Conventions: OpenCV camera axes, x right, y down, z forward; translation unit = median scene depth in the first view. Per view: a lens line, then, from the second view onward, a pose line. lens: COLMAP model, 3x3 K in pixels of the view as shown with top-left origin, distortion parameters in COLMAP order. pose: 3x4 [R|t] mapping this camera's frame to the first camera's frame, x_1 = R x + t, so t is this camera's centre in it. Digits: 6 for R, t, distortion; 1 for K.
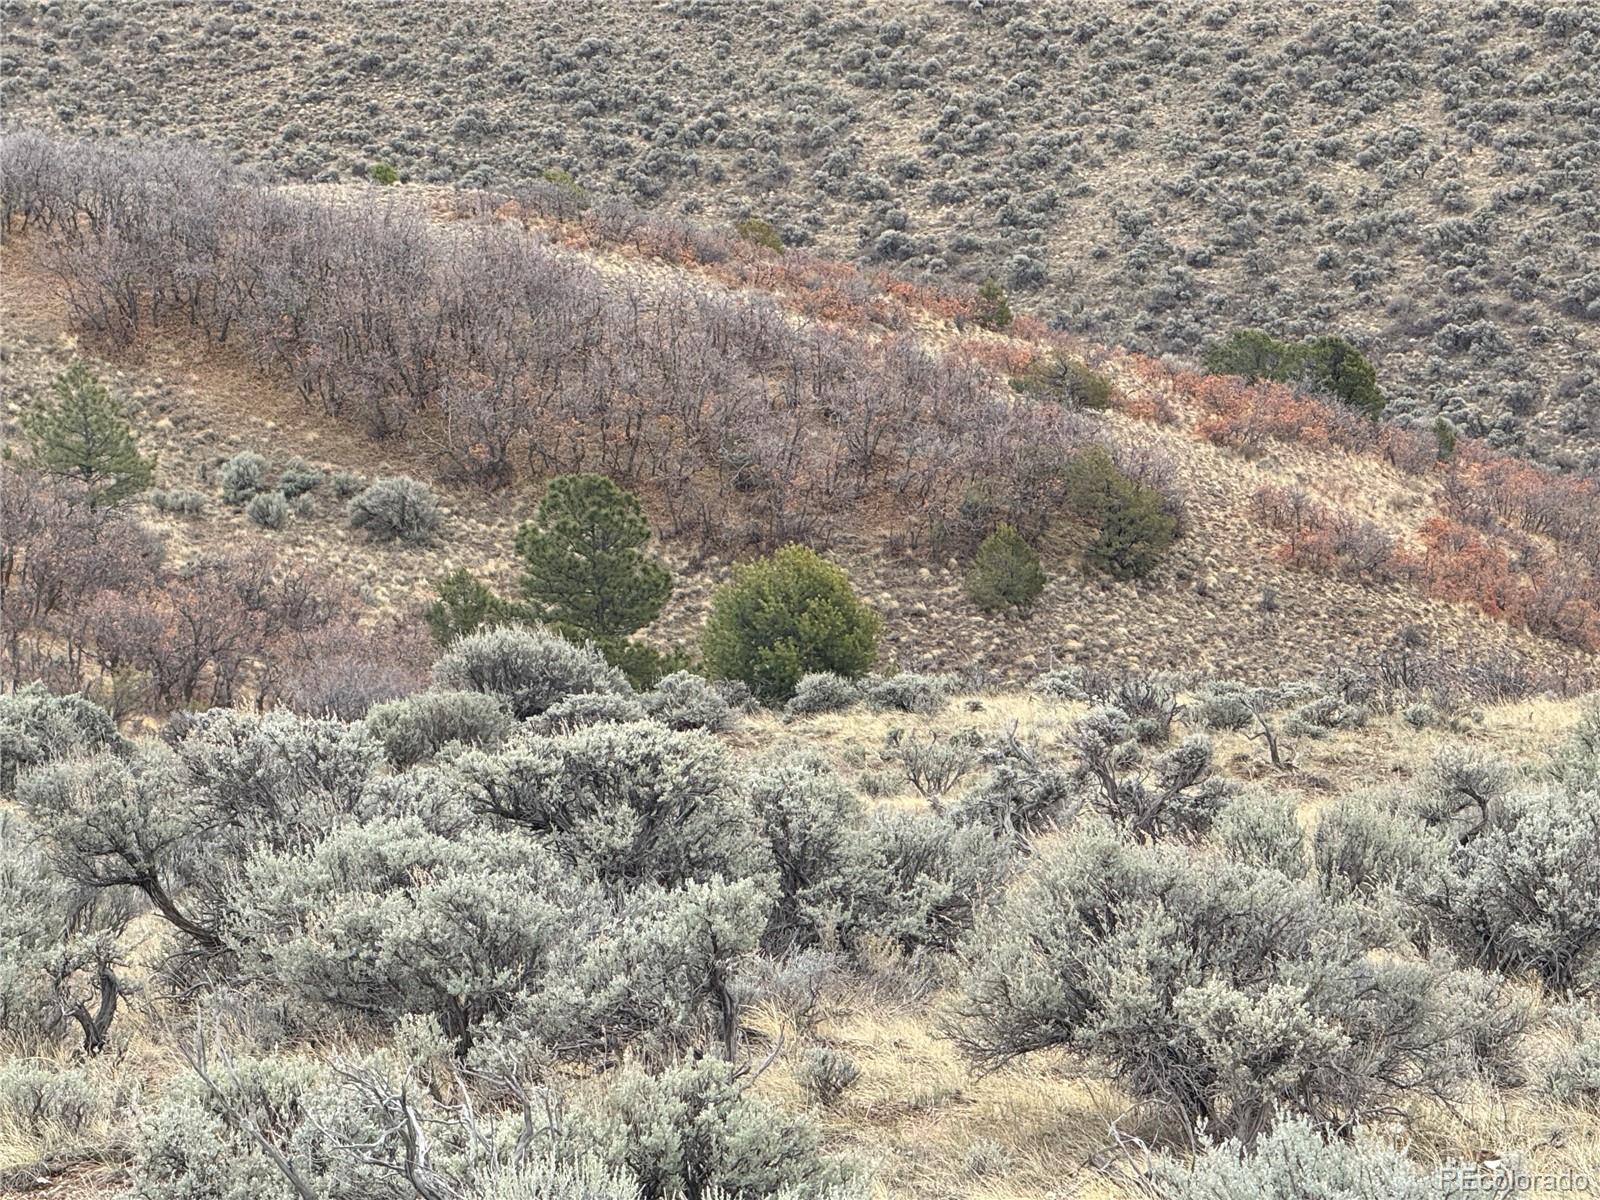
lens RADIAL K [[7200.4, 0, 796.8], [0, 7200.4, 595.3], [0, 0, 1]] dist [0.105494, 0.000000]
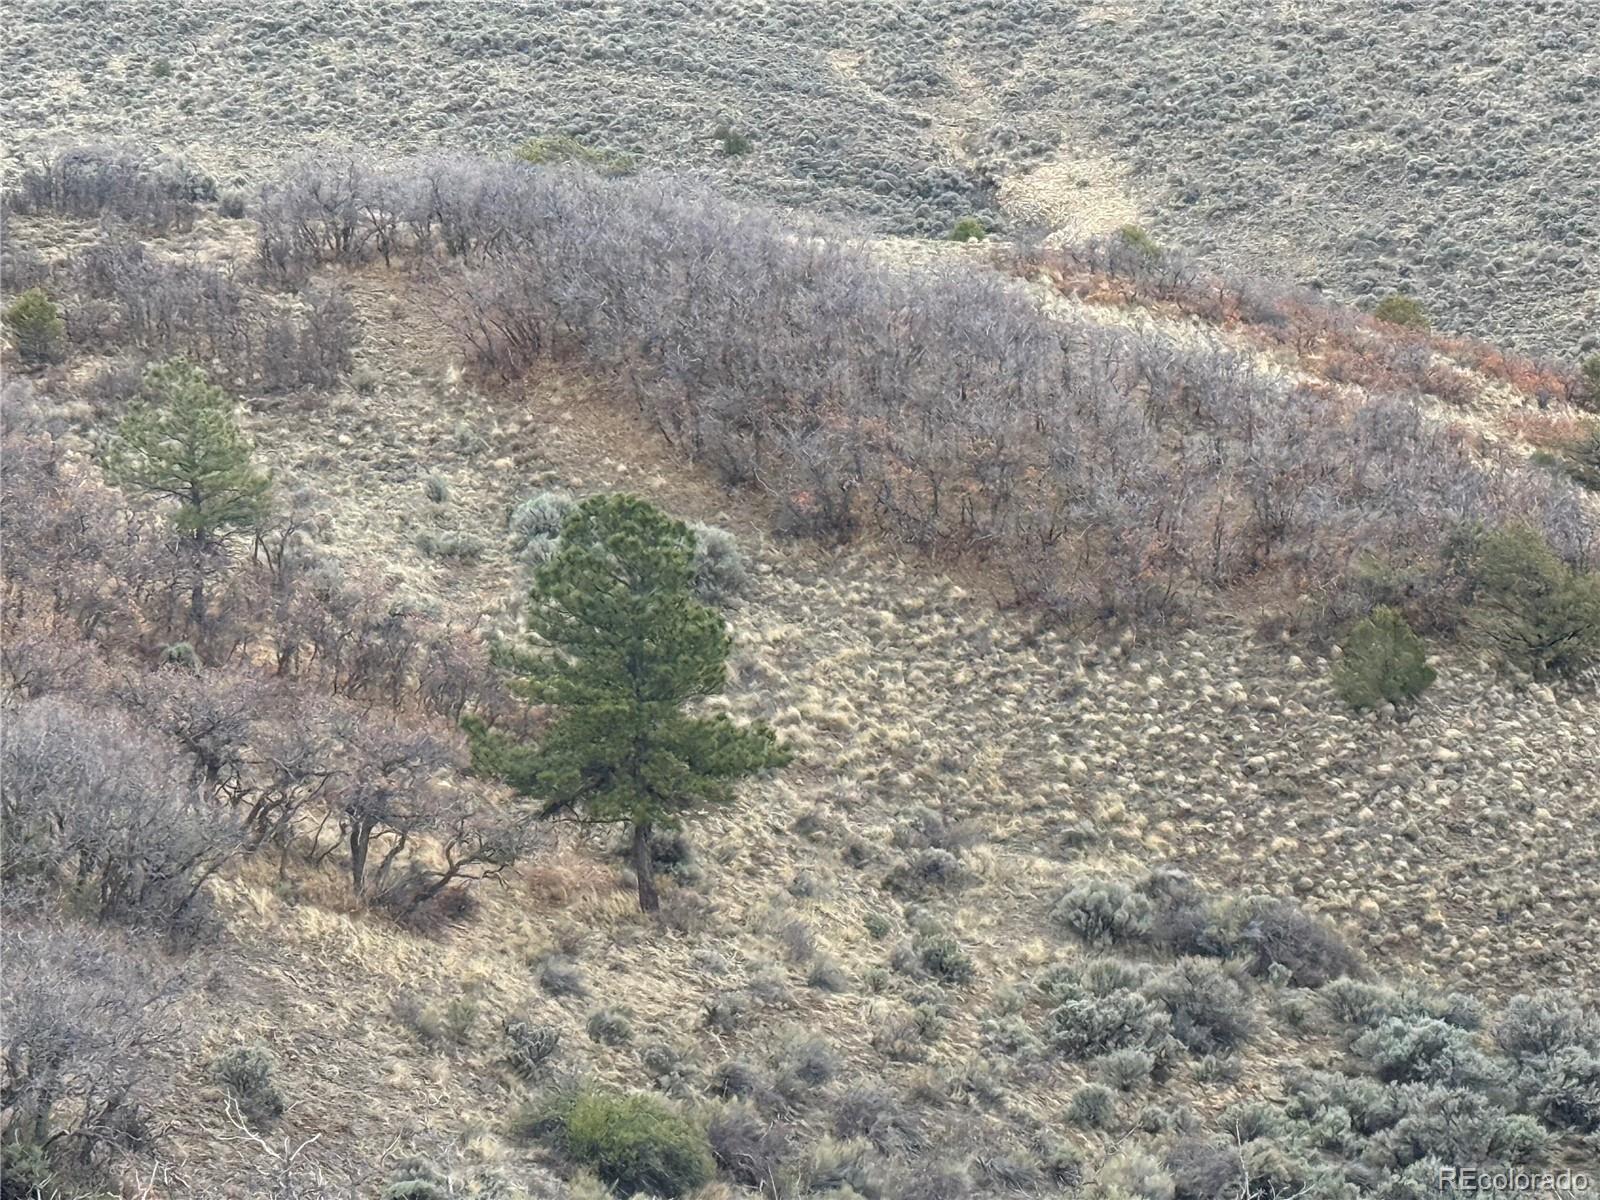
lens RADIAL K [[5218.7, 0, 804.1], [0, 5218.7, 605.2], [0, 0, 1]] dist [0.132959, 0.000000]
pose [[0.958741, 0.037348, -0.281816, 0.132155], [-0.045171, 0.998752, -0.021310, 0.005797], [0.280669, 0.033161, 0.959232, 0.405173]]
